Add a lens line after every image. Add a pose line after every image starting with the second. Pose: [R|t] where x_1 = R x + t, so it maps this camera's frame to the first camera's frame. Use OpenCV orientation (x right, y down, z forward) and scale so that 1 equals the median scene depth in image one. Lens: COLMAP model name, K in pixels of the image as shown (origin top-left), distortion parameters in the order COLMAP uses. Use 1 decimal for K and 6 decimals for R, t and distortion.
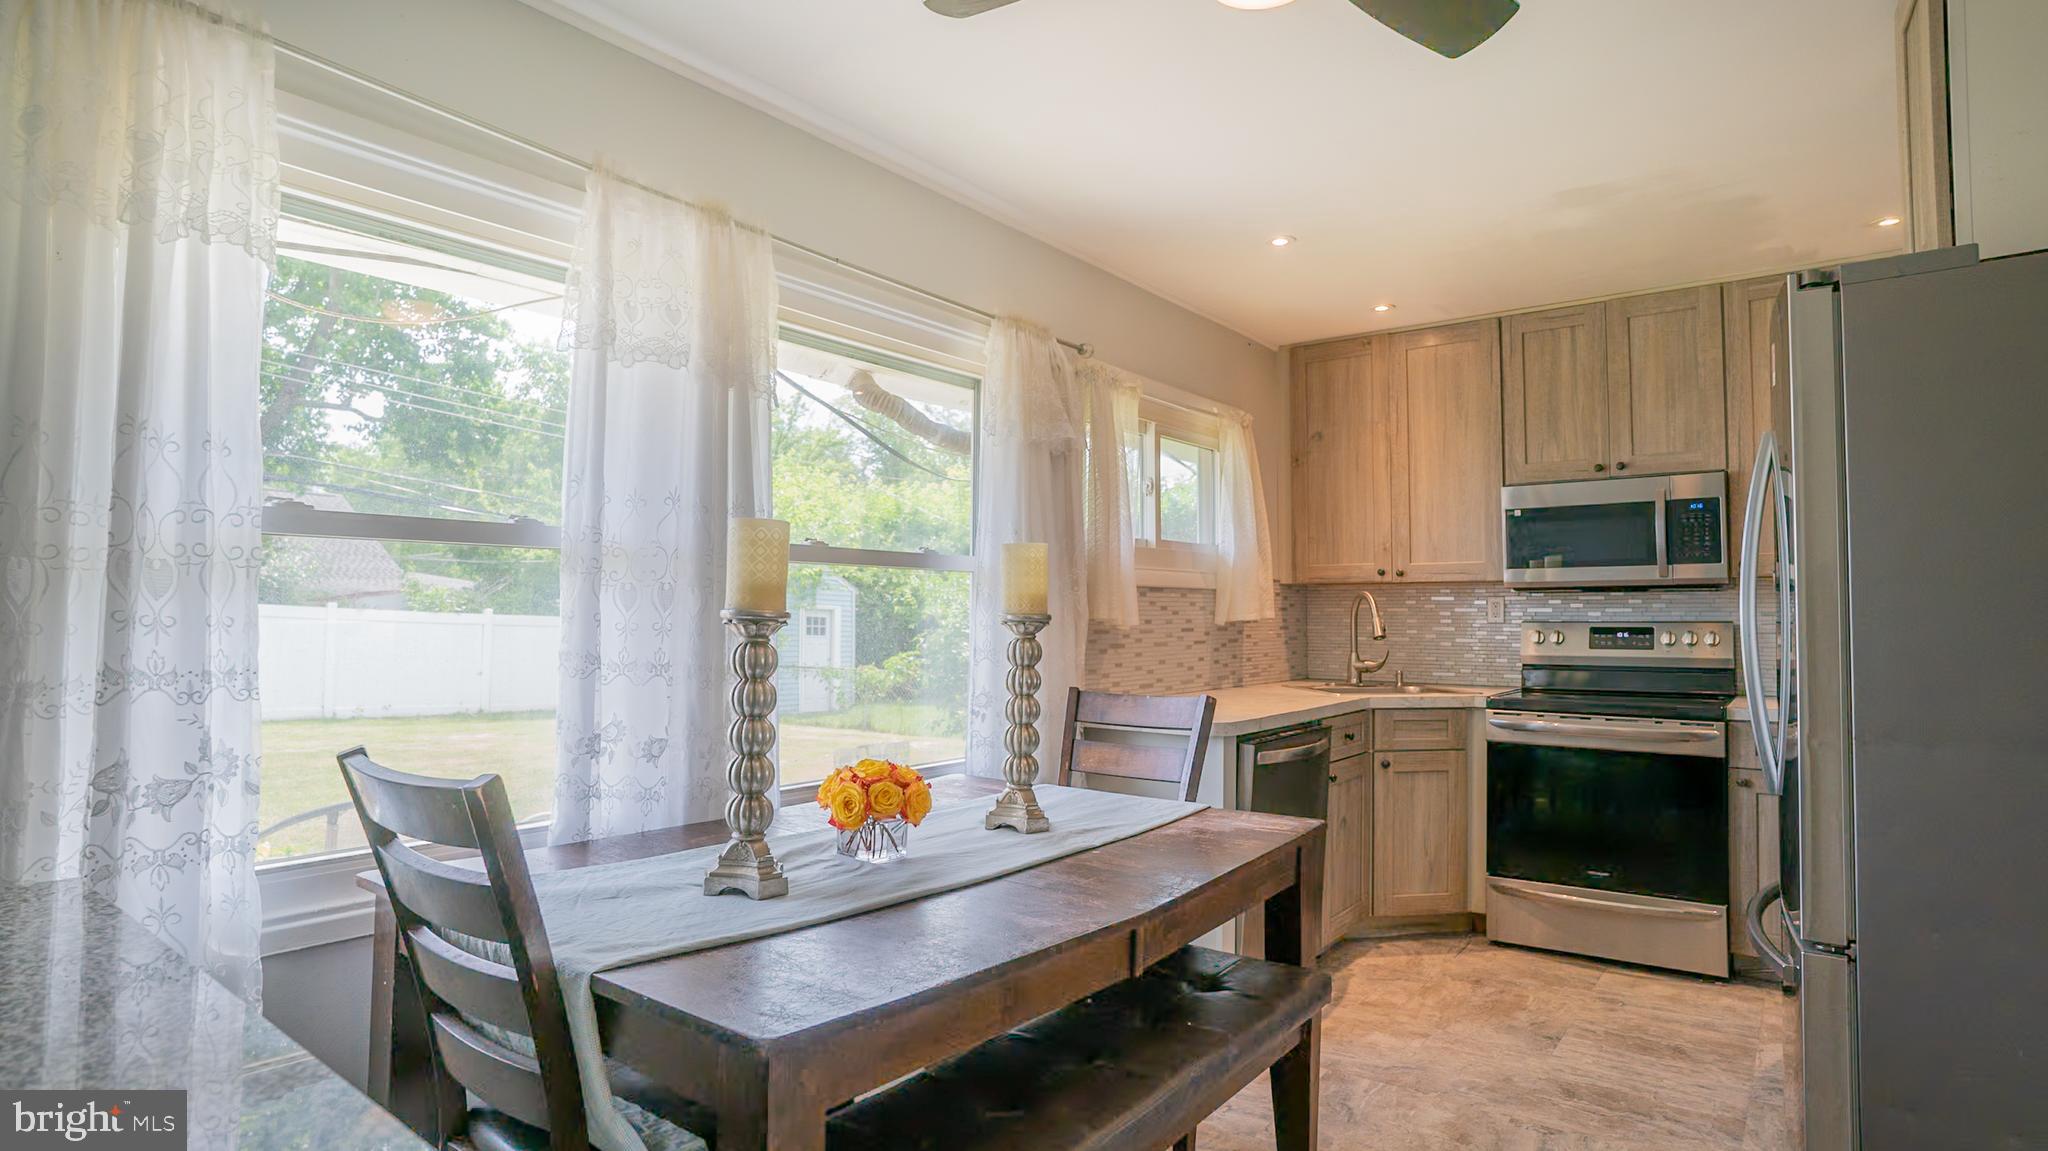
lens RADIAL K [[1056.8, 0, 1017.8], [0, 1056.8, 575.2], [0, 0, 1]] dist [-0.081267, 0.047501]
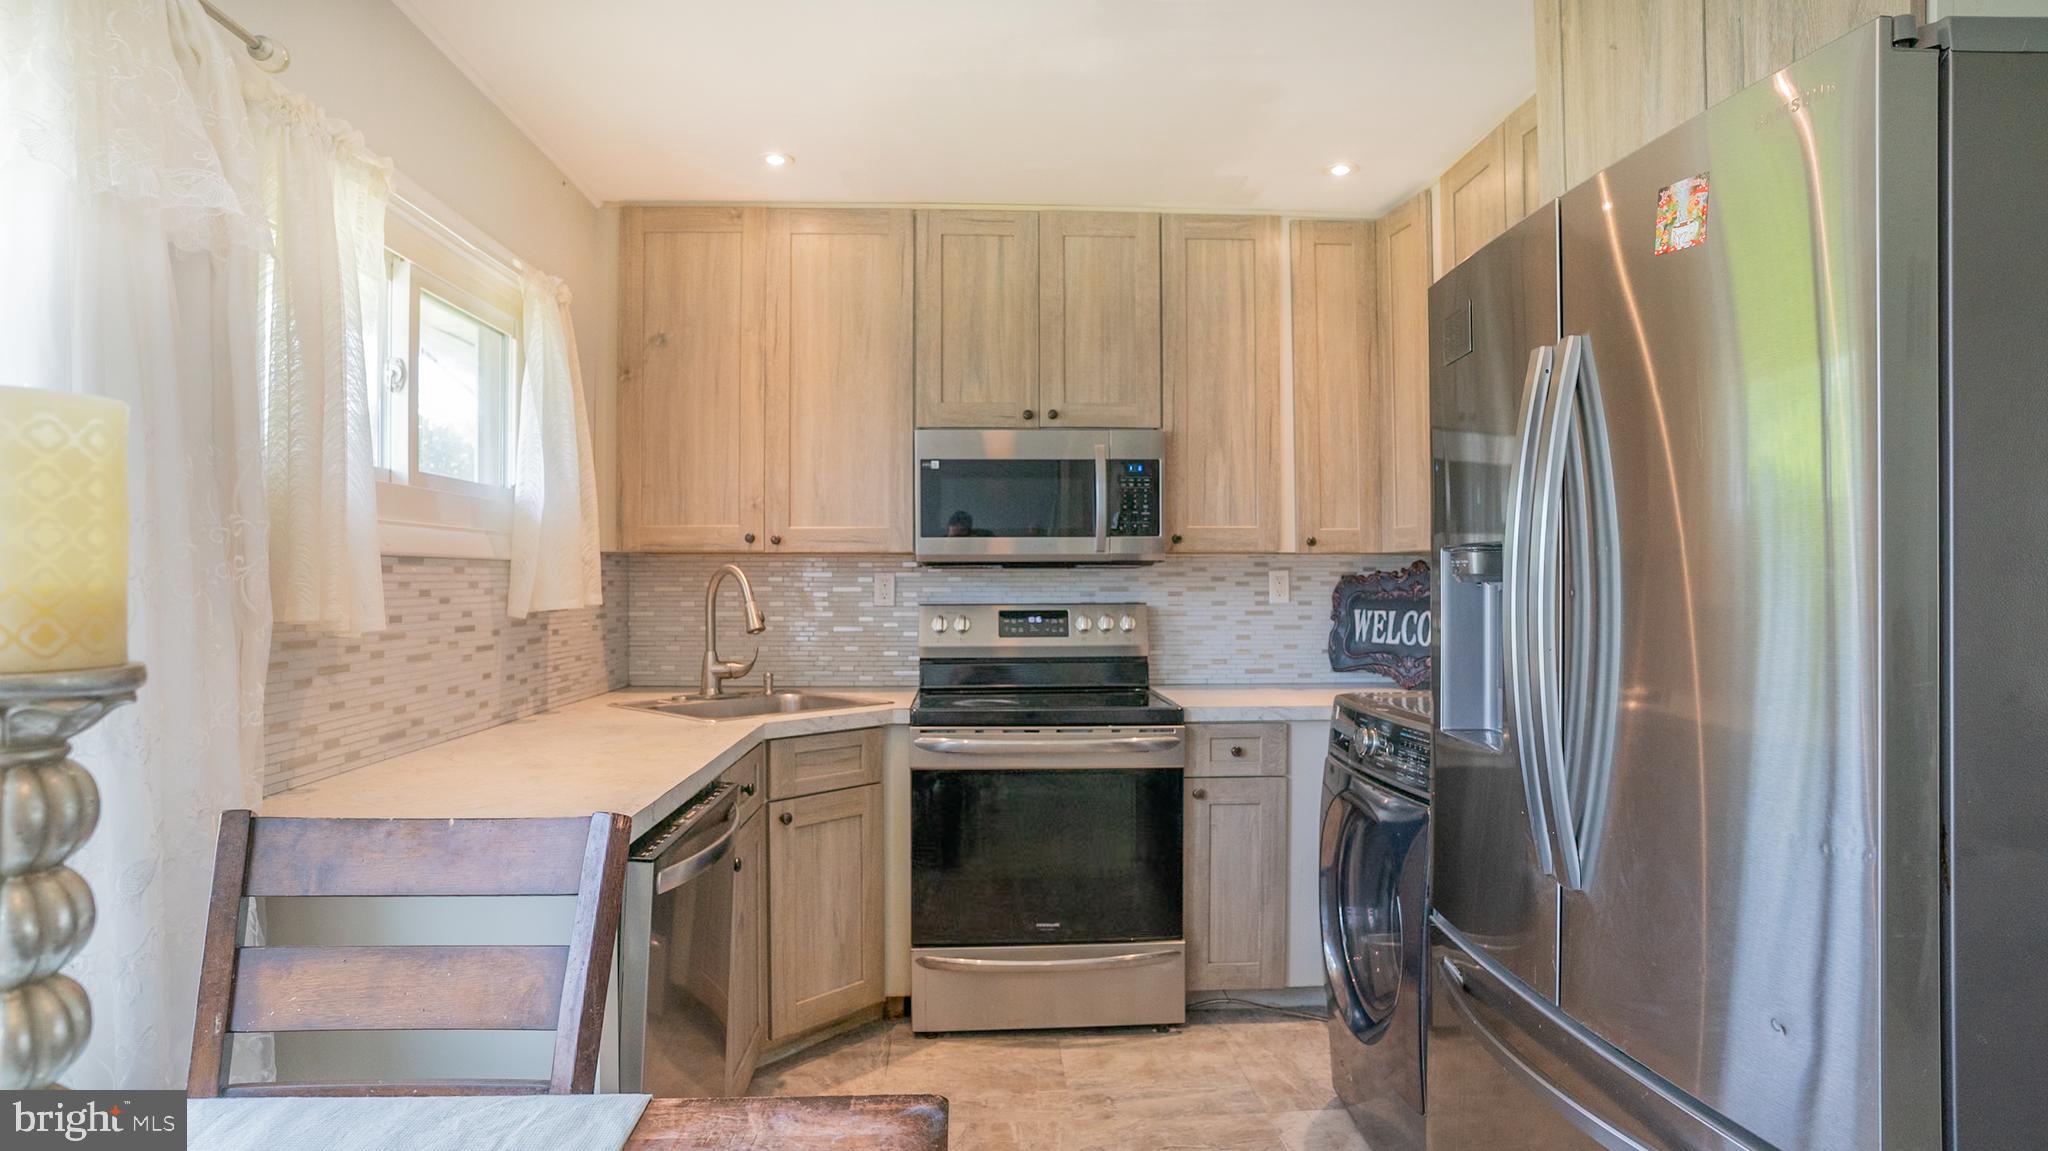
lens RADIAL K [[1056.8, 0, 1017.8], [0, 1056.8, 575.2], [0, 0, 1]] dist [-0.081267, 0.047501]
pose [[0.756805, 0.000131, 0.653641, 0.017945], [-0.020754, 0.999501, 0.023829, 0.001913], [-0.653312, -0.031599, 0.756429, 0.390124]]
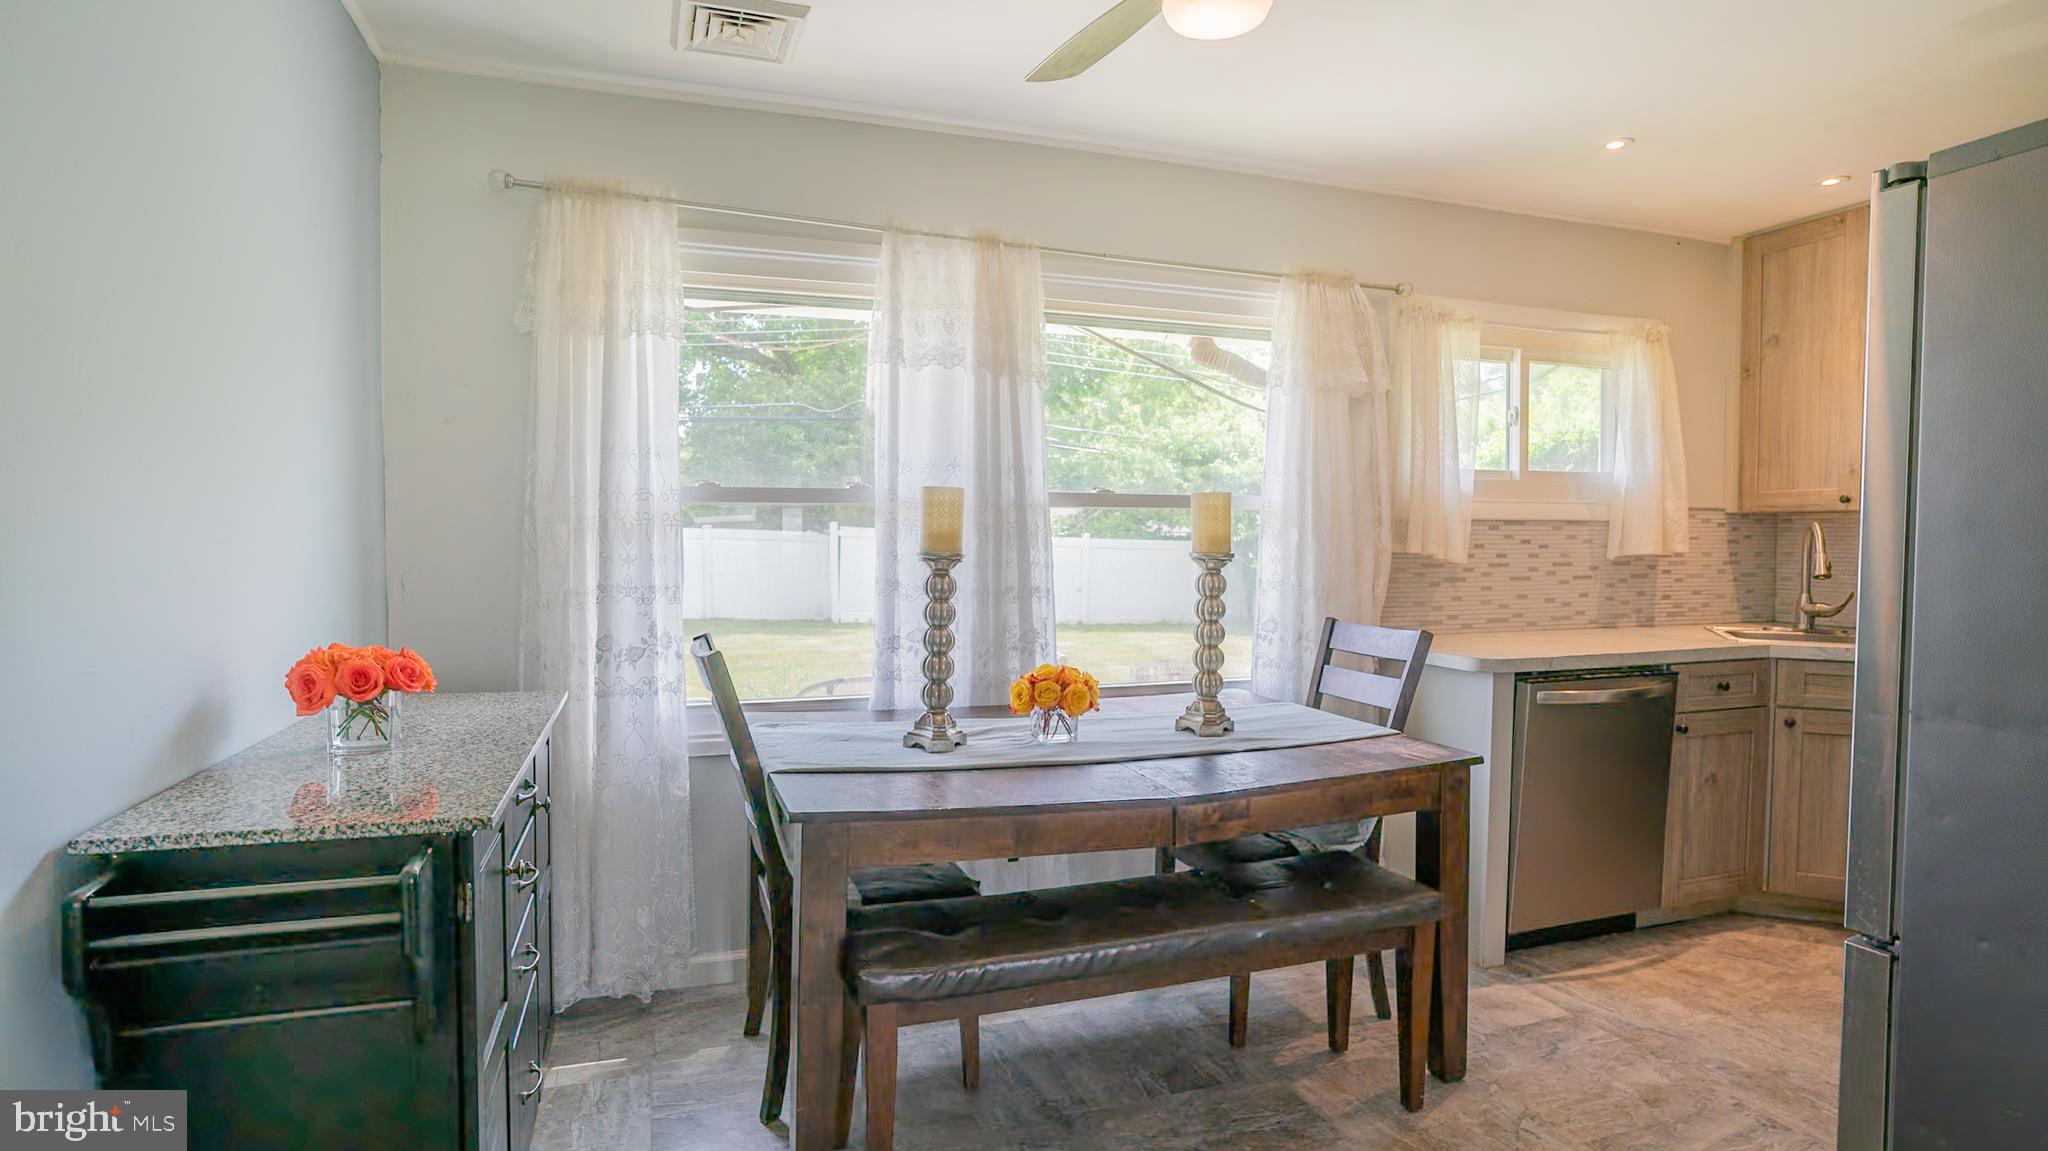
lens RADIAL K [[1056.8, 0, 1017.8], [0, 1056.8, 575.2], [0, 0, 1]] dist [-0.081267, 0.047501]
pose [[0.839258, 0.020401, -0.543350, 0.276319], [0.020216, 0.997434, 0.068675, -0.013539], [0.543357, -0.068621, 0.836692, -0.057843]]
